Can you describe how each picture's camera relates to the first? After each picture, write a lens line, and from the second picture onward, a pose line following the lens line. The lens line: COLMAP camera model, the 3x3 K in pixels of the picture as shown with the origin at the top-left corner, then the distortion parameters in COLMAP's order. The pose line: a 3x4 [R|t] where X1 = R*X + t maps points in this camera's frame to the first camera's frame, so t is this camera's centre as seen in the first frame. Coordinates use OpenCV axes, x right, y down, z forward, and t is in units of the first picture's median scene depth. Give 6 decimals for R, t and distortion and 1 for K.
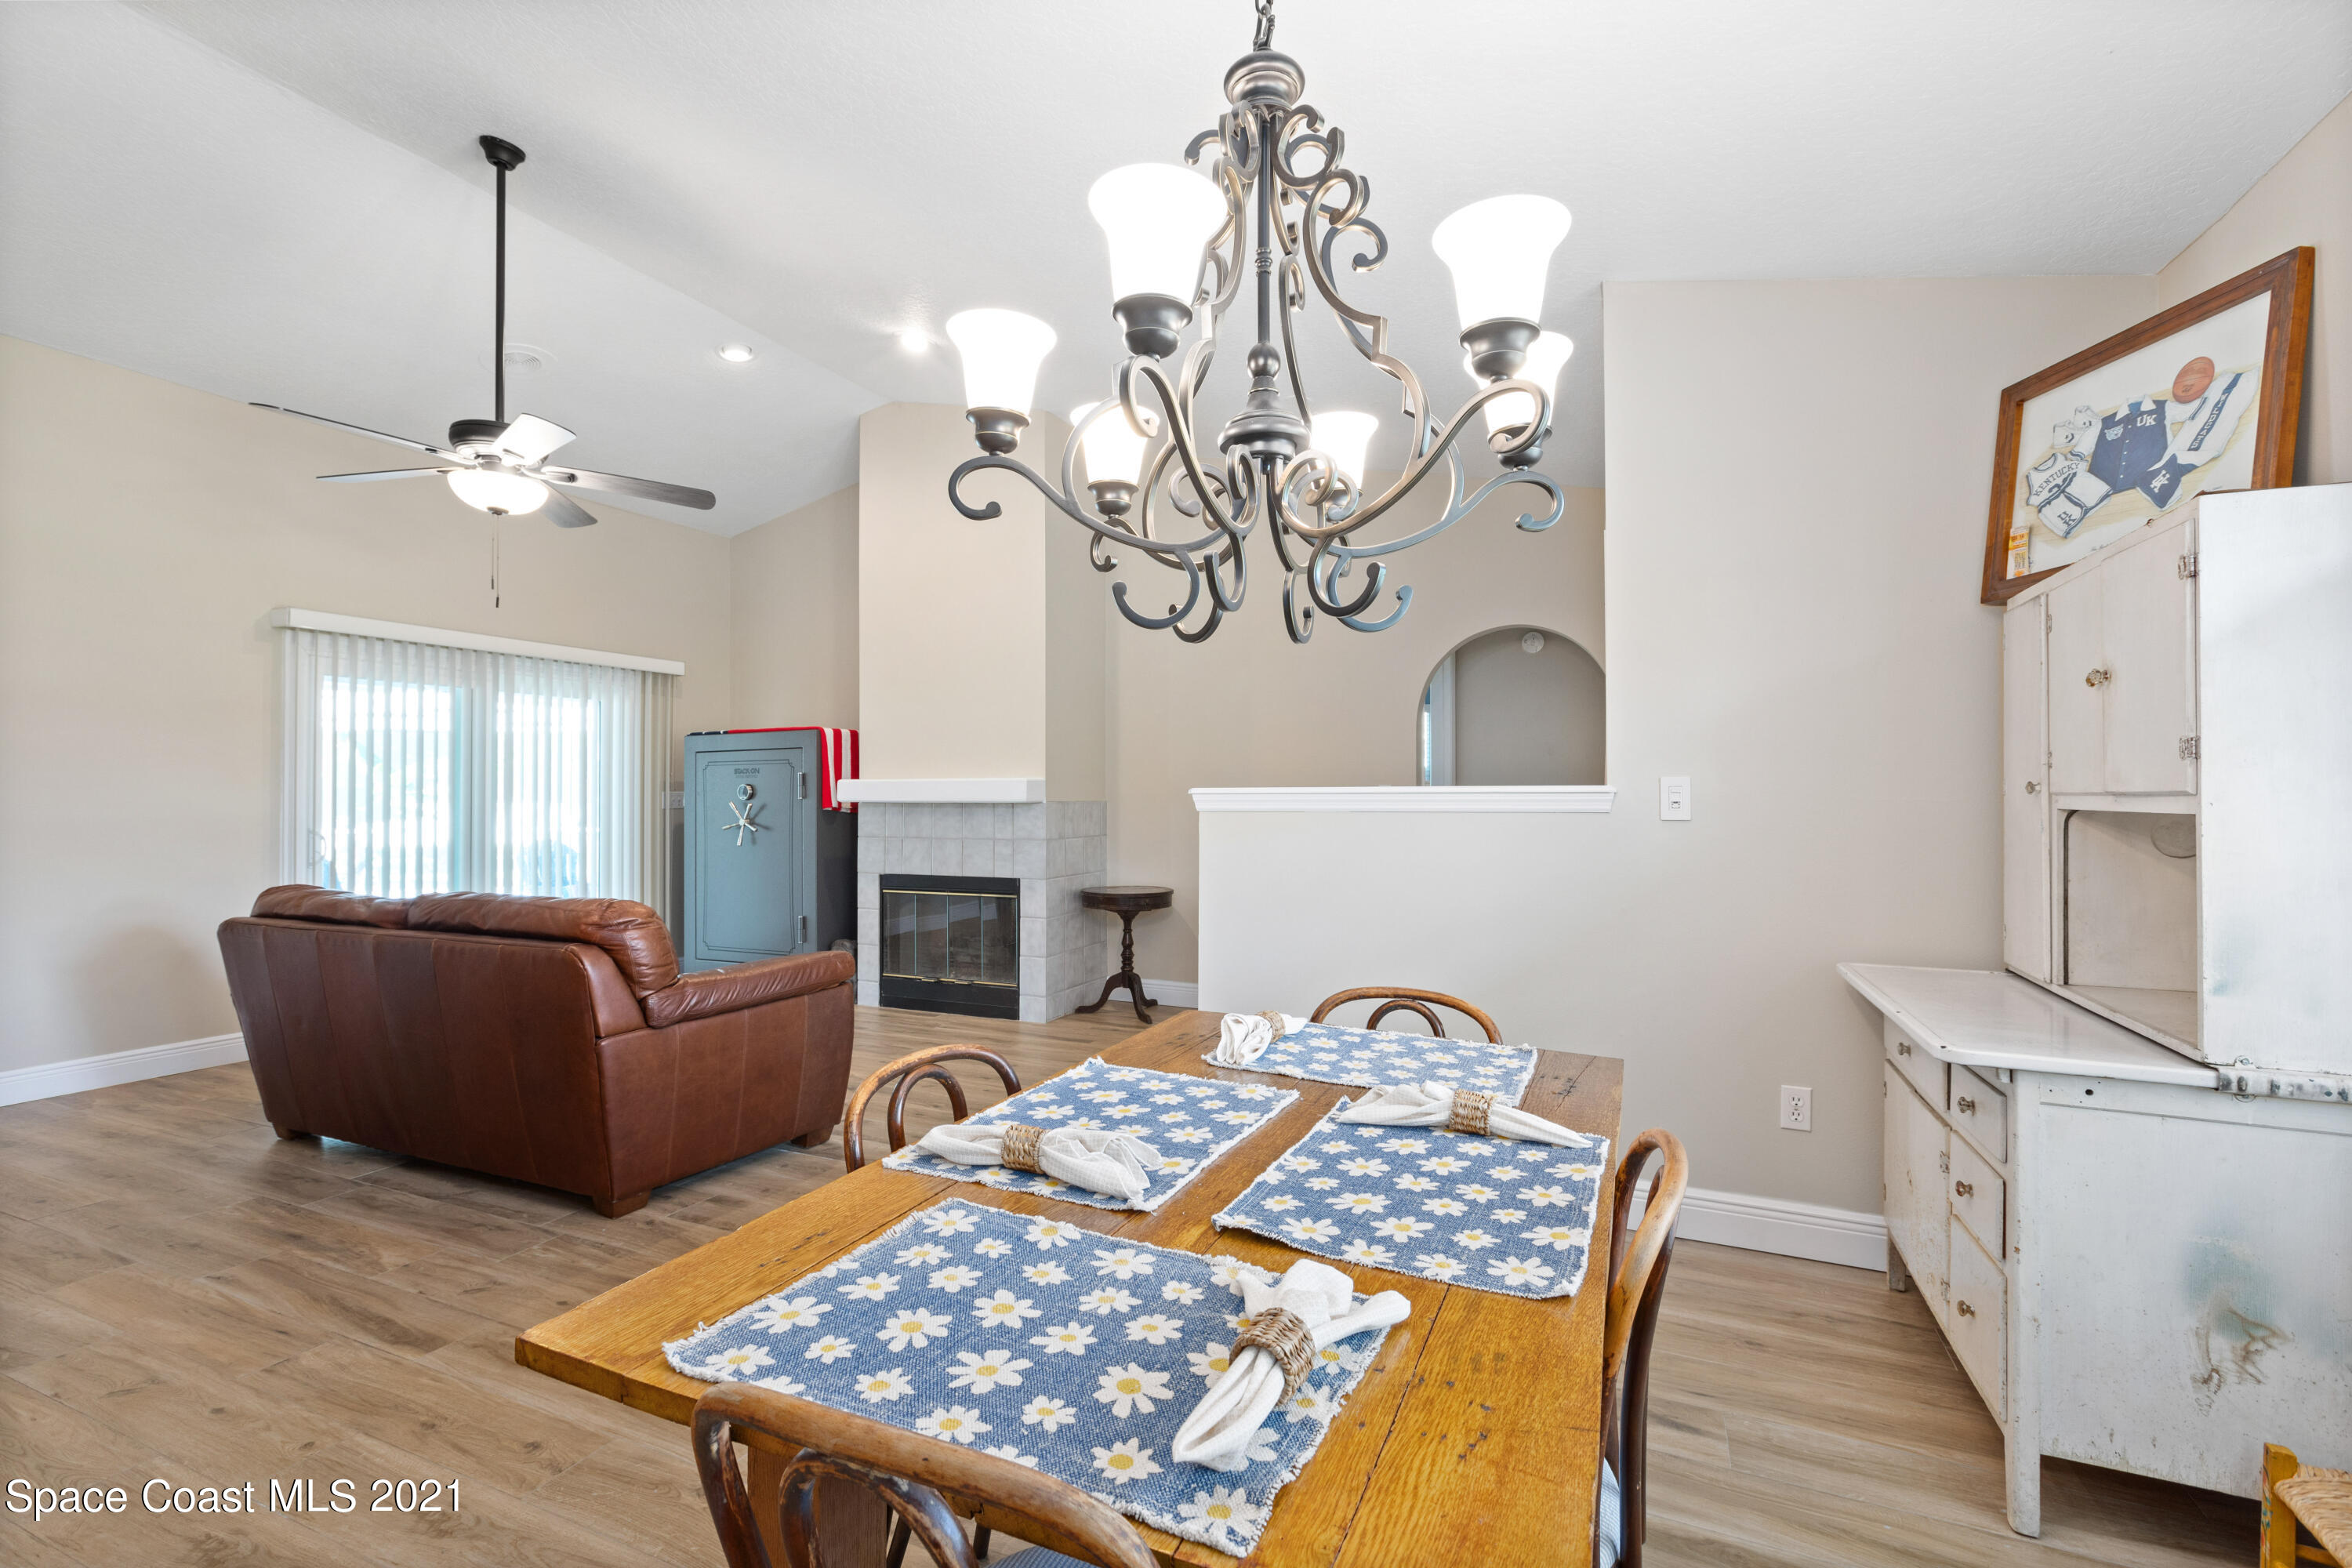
lens RADIAL K [[1061.3, 0, 1172.1], [0, 1061.3, 785.6], [0, 0, 1]] dist [0.001208, 0.000077]
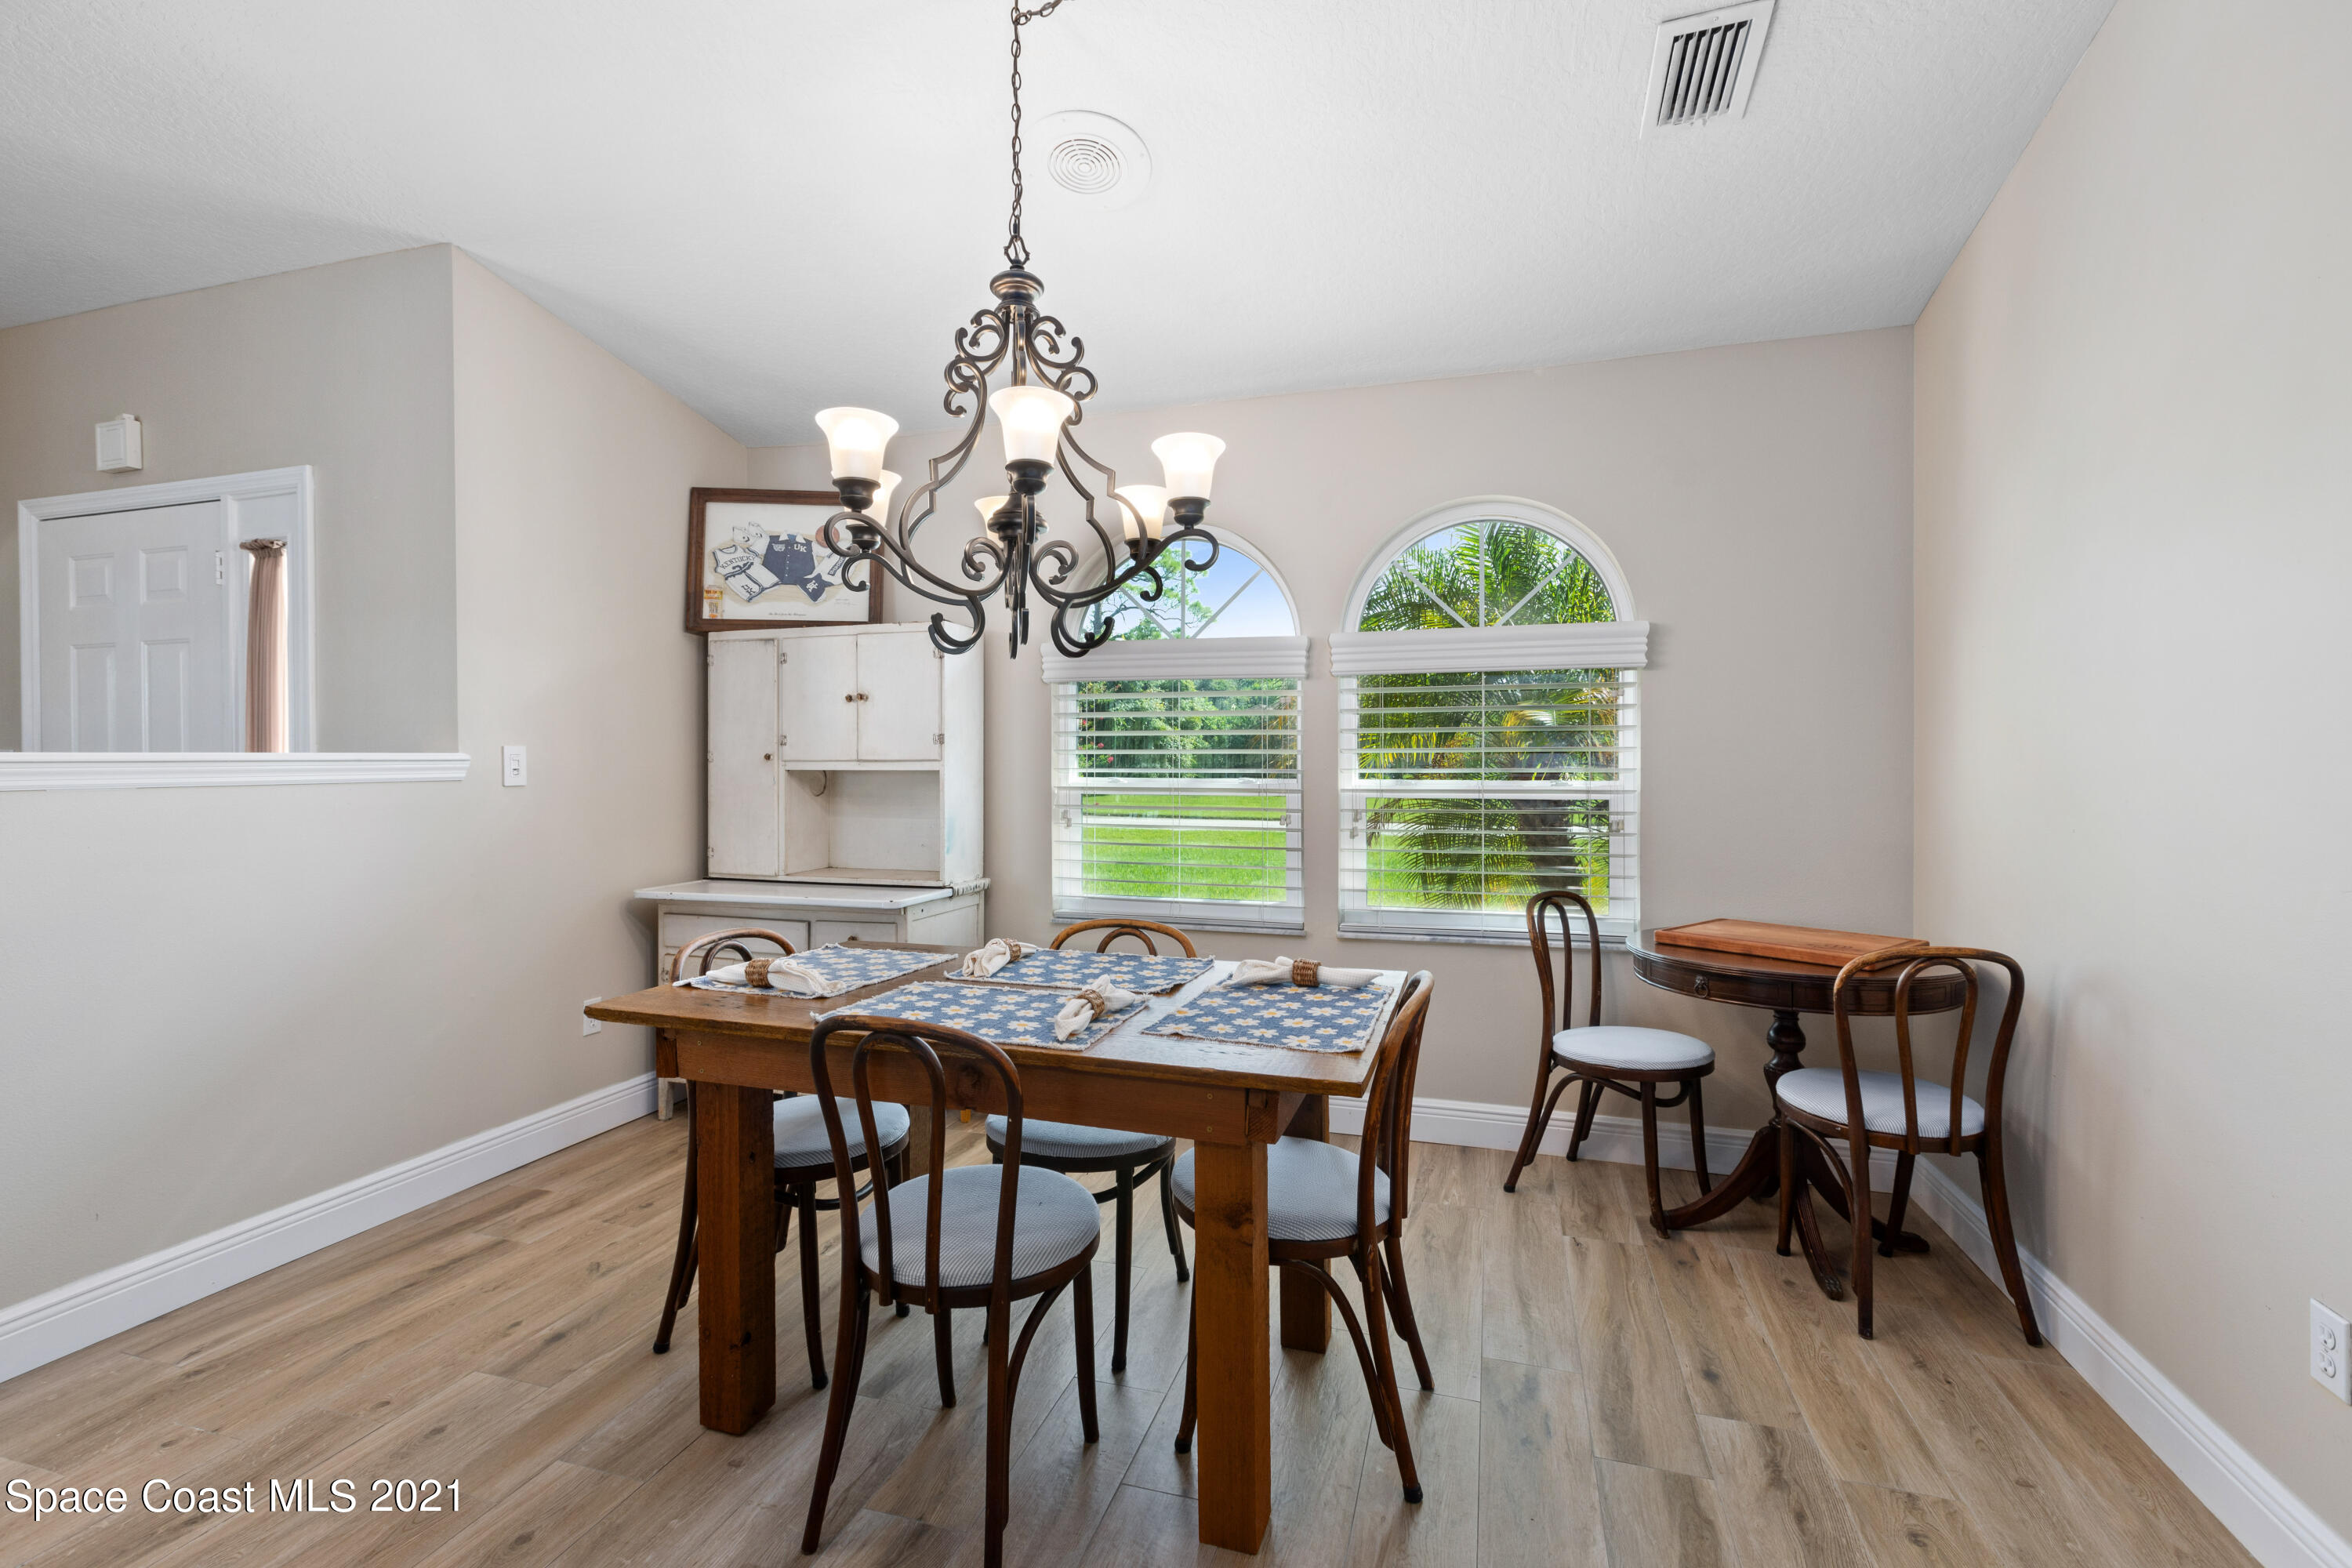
lens RADIAL K [[1061.3, 0, 1177.8], [0, 1061.3, 776.2], [0, 0, 1]] dist [0.001208, 0.000077]
pose [[-0.125191, -0.014449, 0.992027, -0.857858], [-0.005075, 0.999890, 0.013923, 0.005129], [-0.992120, -0.003292, -0.125250, 0.569842]]
